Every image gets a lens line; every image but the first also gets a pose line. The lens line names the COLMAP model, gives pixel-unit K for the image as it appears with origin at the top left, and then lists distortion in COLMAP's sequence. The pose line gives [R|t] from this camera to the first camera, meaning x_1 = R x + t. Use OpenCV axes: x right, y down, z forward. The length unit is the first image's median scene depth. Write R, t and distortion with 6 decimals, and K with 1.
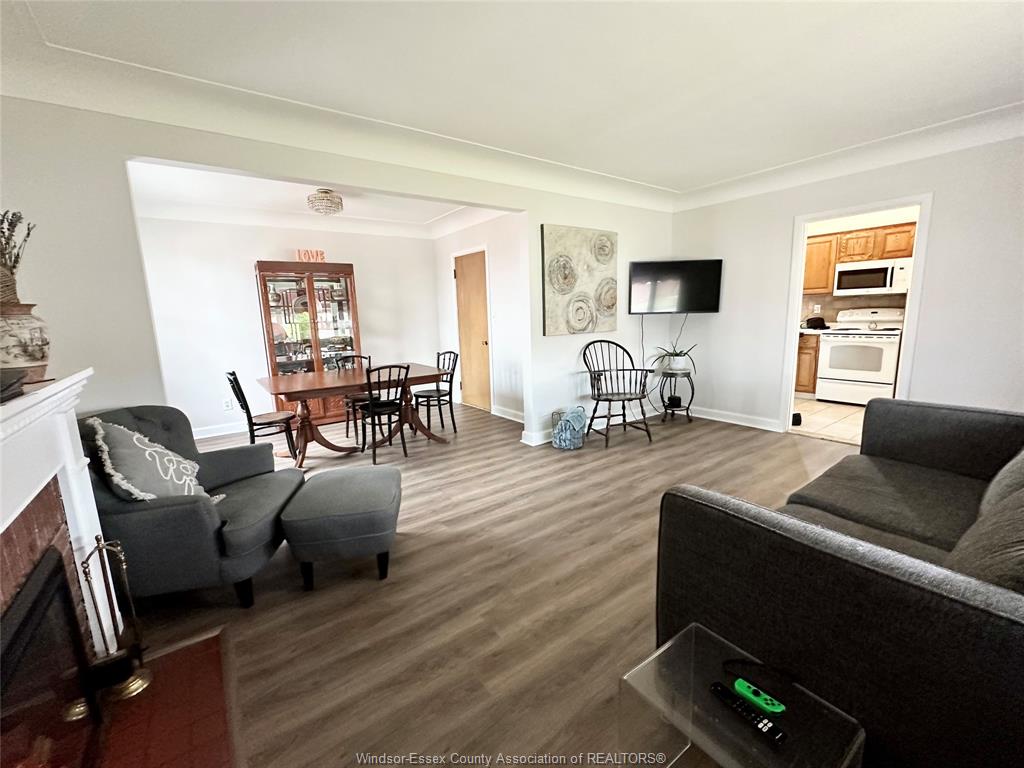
lens RADIAL K [[430.2, 0, 513.7], [0, 430.2, 385.9], [0, 0, 1]] dist [-0.003889, -0.000028]
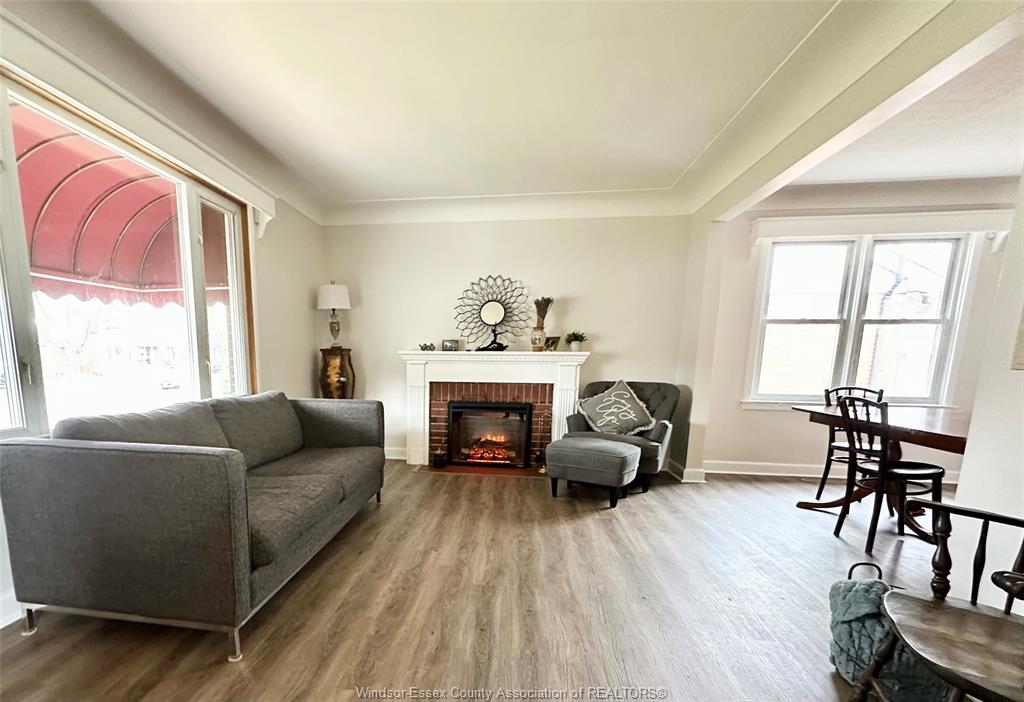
lens RADIAL K [[502.0, 0, 422.8], [0, 502.0, 448.7], [0, 0, 1]] dist [-0.010887, 0.001565]
pose [[-0.731106, 0.149019, -0.665791, 0.652639], [-0.100245, 0.941801, 0.320875, -0.136507], [0.674860, 0.301336, -0.673618, 0.972447]]
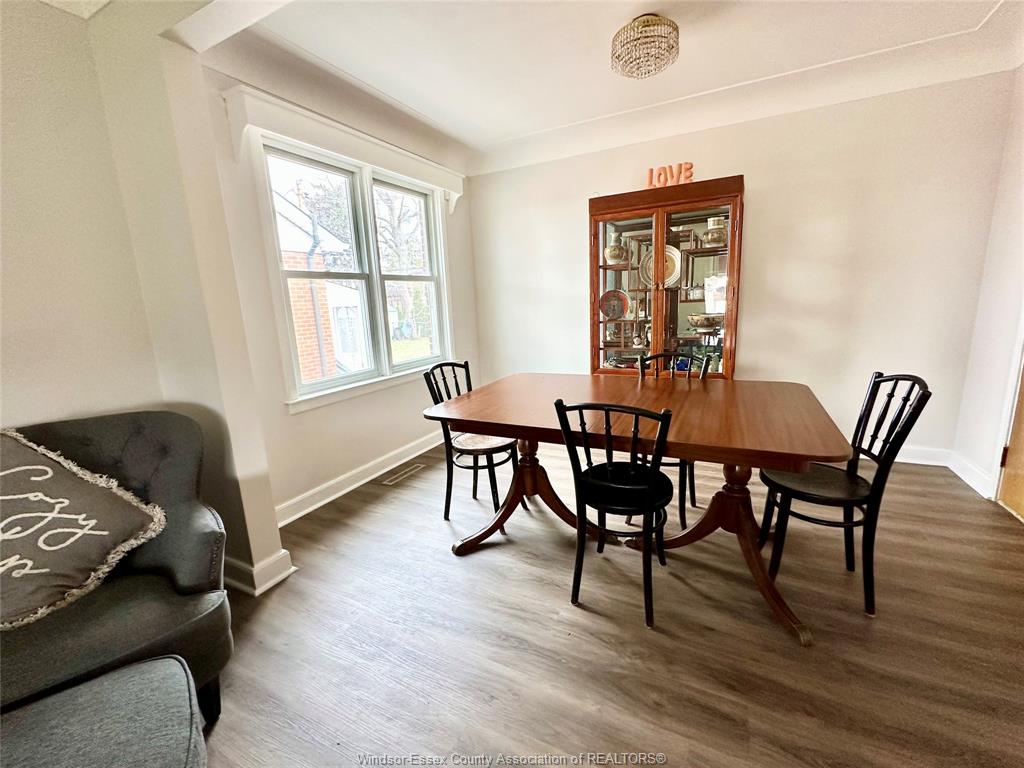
lens RADIAL K [[430.2, 0, 510.8], [0, 430.2, 384.9], [0, 0, 1]] dist [-0.003889, -0.000028]
pose [[0.440660, 0.188519, -0.877656, 0.006407], [-0.122129, 0.981199, 0.149441, -0.098380], [0.889327, 0.041334, 0.455399, 0.664821]]
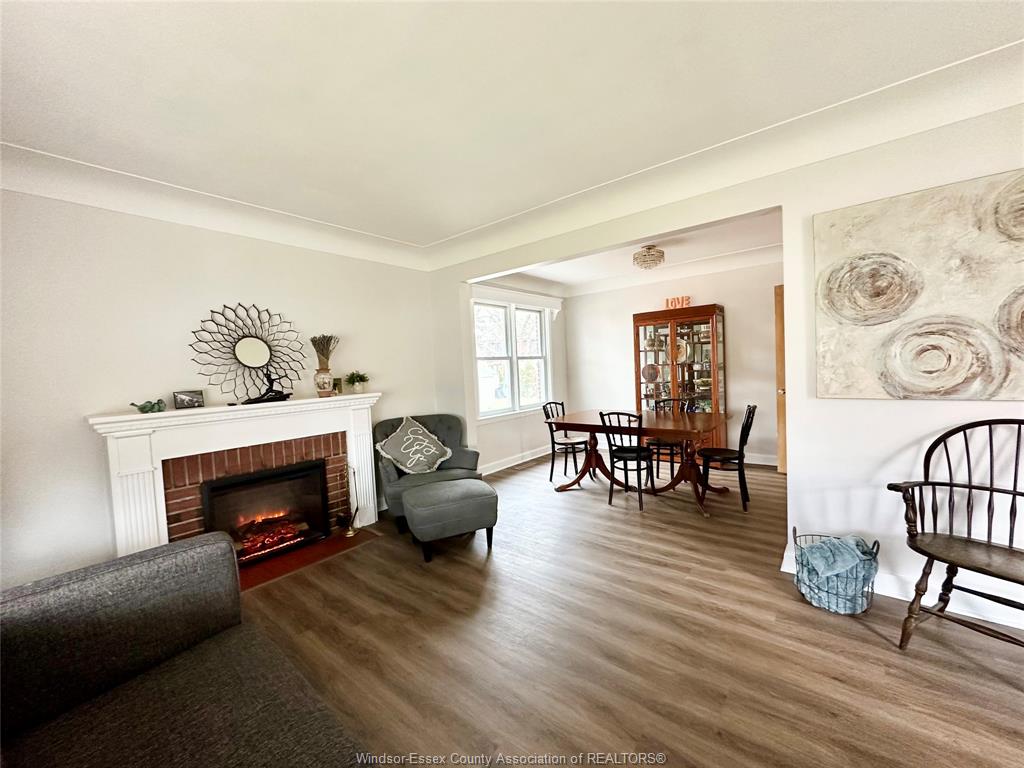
lens RADIAL K [[409.0, 0, 511.0], [0, 409.0, 384.7], [0, 0, 1]] dist [-0.004194, 0.000481]
pose [[0.241914, 0.064188, -0.968172, 0.516942], [-0.126978, 0.991323, 0.033995, -0.100176], [0.961953, 0.114712, 0.247965, 0.453079]]
